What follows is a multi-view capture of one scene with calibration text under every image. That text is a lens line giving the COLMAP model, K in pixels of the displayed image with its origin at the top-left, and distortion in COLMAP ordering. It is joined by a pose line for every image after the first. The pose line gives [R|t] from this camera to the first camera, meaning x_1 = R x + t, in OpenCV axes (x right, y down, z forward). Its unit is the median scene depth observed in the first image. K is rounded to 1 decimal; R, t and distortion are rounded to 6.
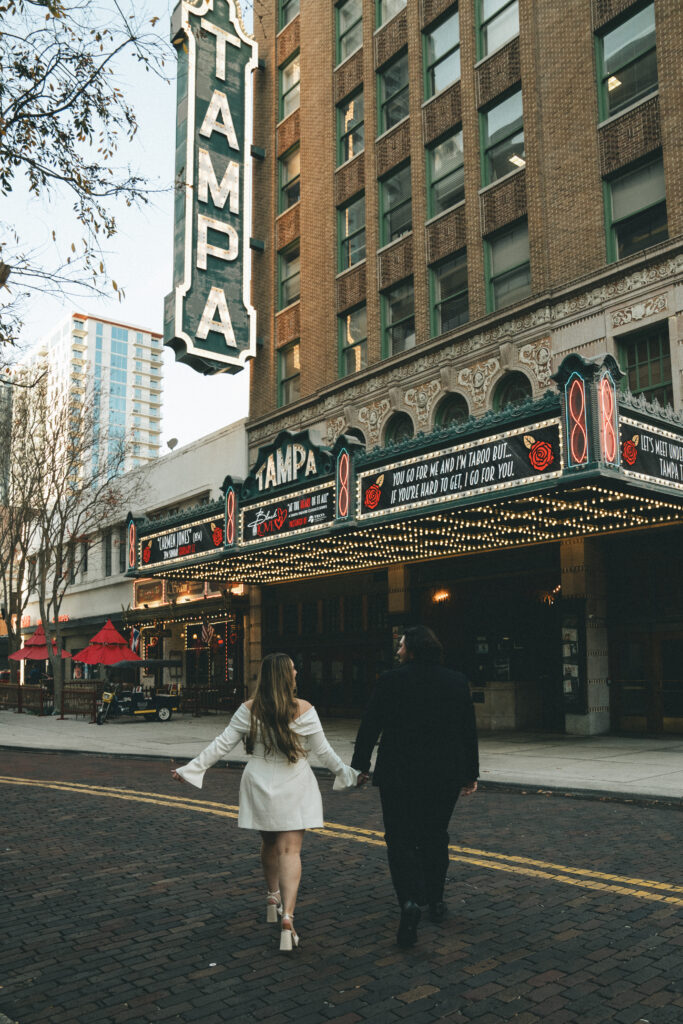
lens RADIAL K [[870.7, 0, 341.5], [0, 870.7, 512.0], [0, 0, 1]] dist [-0.057957, 0.008218]
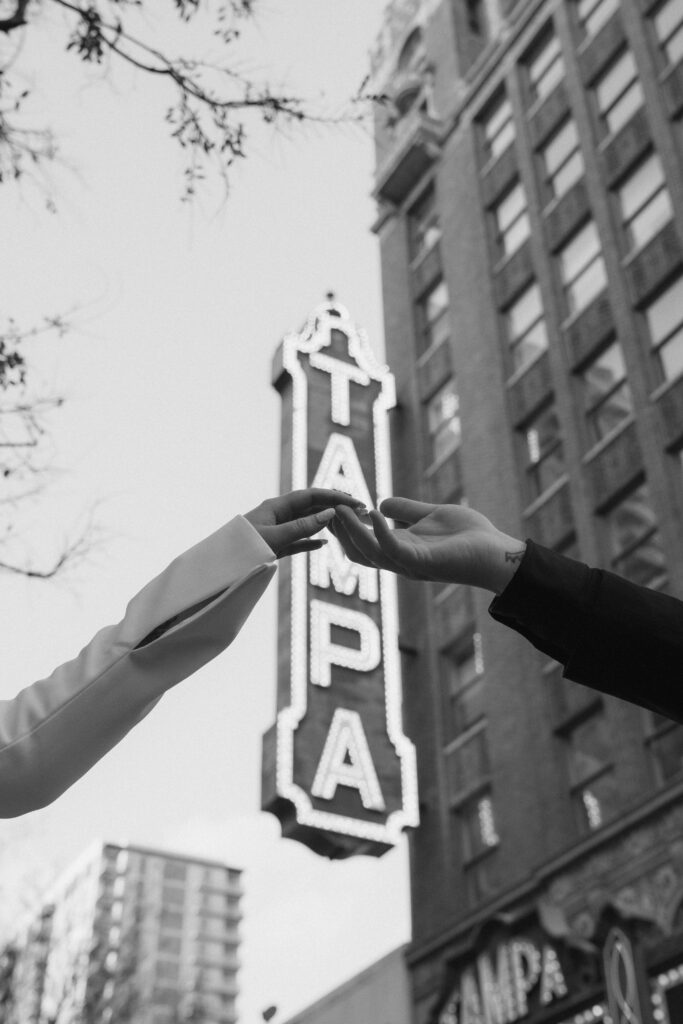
lens RADIAL K [[1242.0, 0, 341.5], [0, 1242.0, 512.0], [0, 0, 1]] dist [0.106740, -0.001917]
pose [[0.992523, -0.090443, -0.081963, -0.062792], [0.031338, 0.837832, -0.545028, 0.101964], [0.117965, 0.538384, 0.834402, 0.192343]]
